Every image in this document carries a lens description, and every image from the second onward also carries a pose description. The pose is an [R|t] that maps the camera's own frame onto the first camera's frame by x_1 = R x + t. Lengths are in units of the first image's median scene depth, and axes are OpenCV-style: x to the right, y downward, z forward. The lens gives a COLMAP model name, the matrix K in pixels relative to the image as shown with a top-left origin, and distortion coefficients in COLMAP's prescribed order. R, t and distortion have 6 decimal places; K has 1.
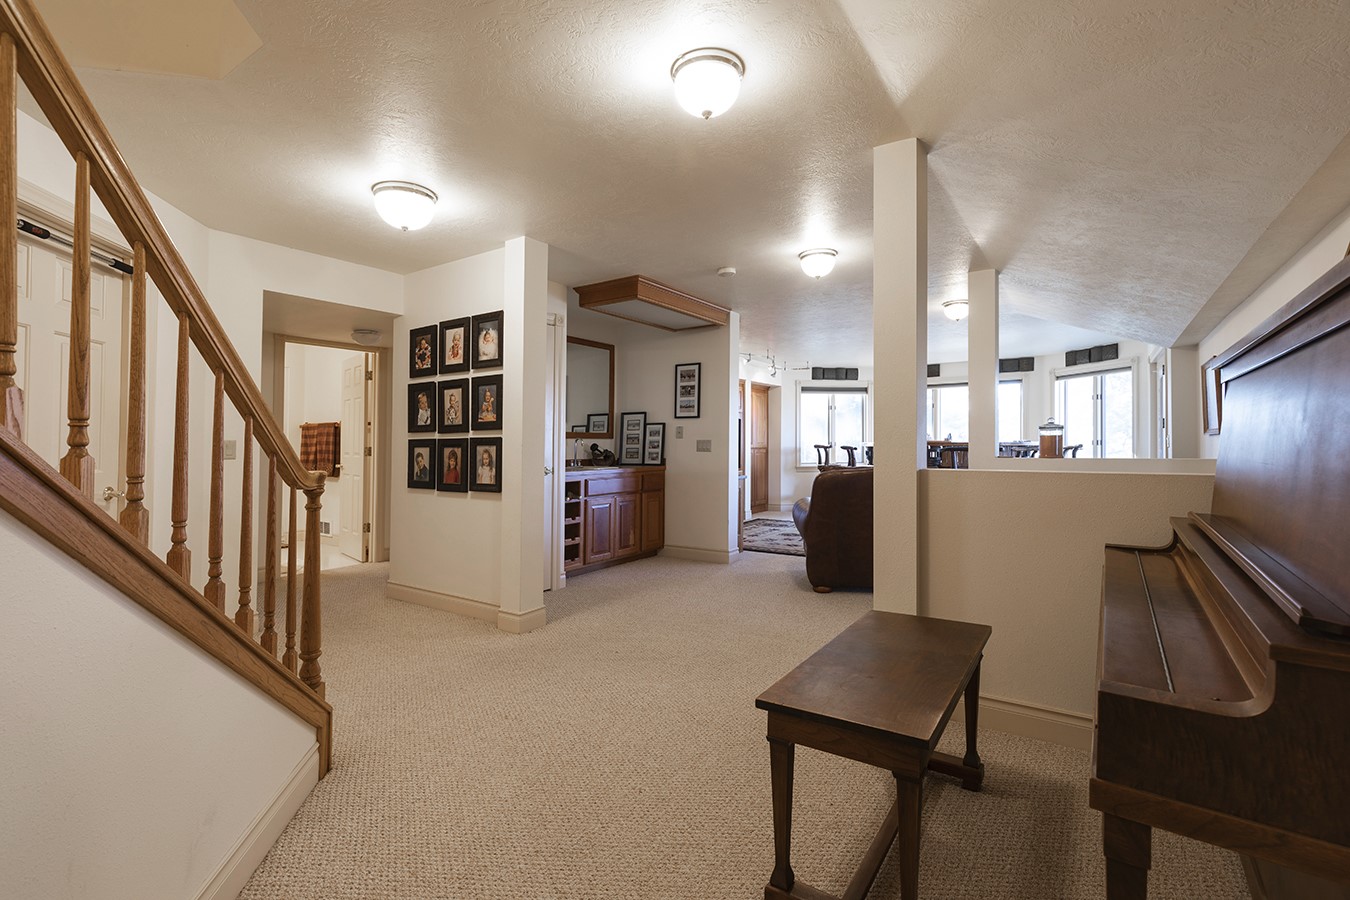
lens RADIAL K [[619.2, 0, 675.3], [0, 619.2, 444.6], [0, 0, 1]] dist [0.002842, 0.001038]
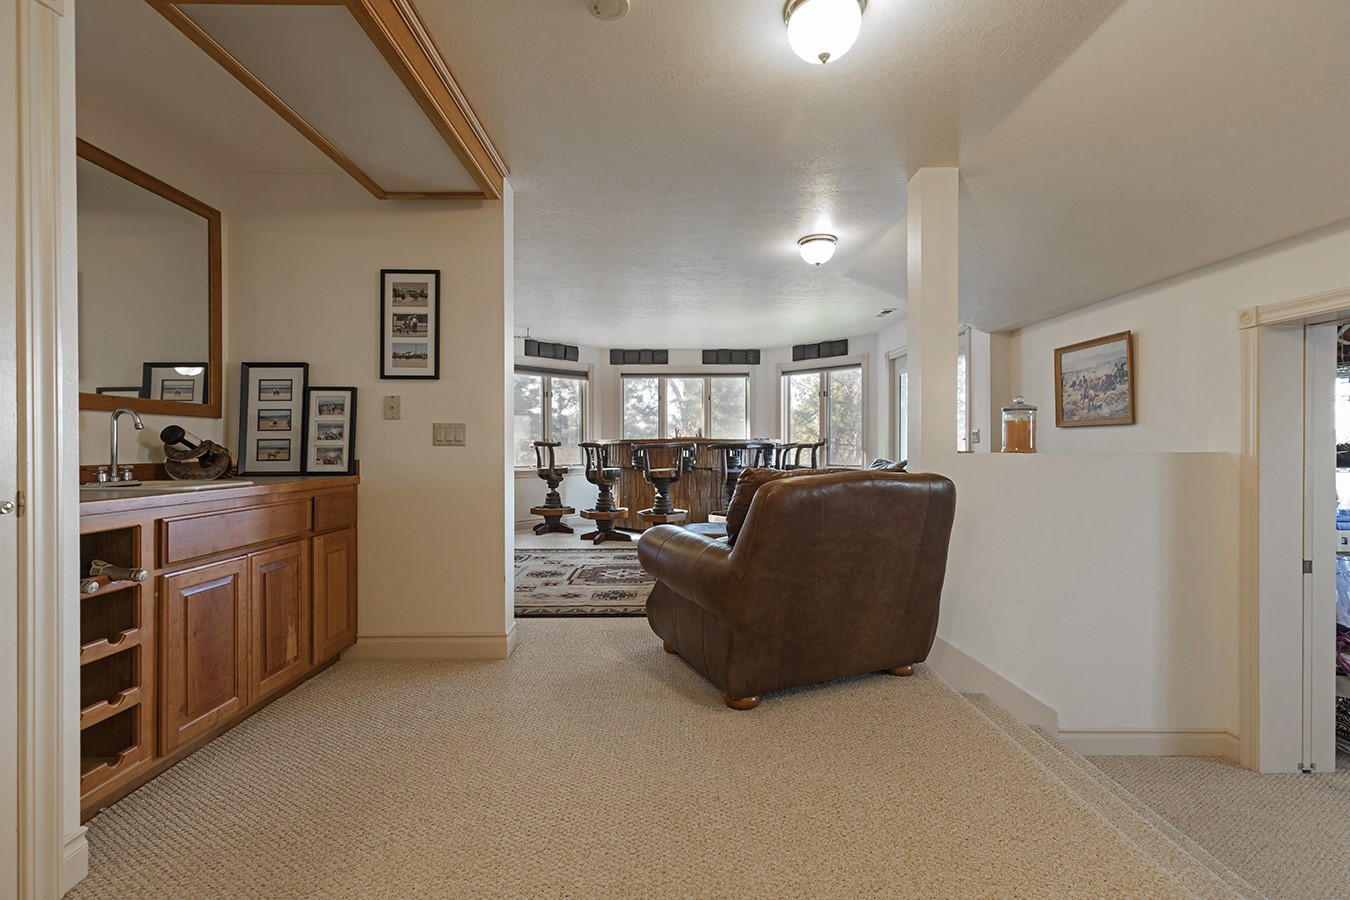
lens RADIAL K [[619.2, 0, 673.7], [0, 619.2, 461.7], [0, 0, 1]] dist [0.002842, 0.001038]
pose [[0.829447, -0.010766, 0.558482, -0.083755], [-0.001161, 0.999779, 0.020997, 0.012925], [-0.558585, -0.018065, 0.829251, 0.461698]]
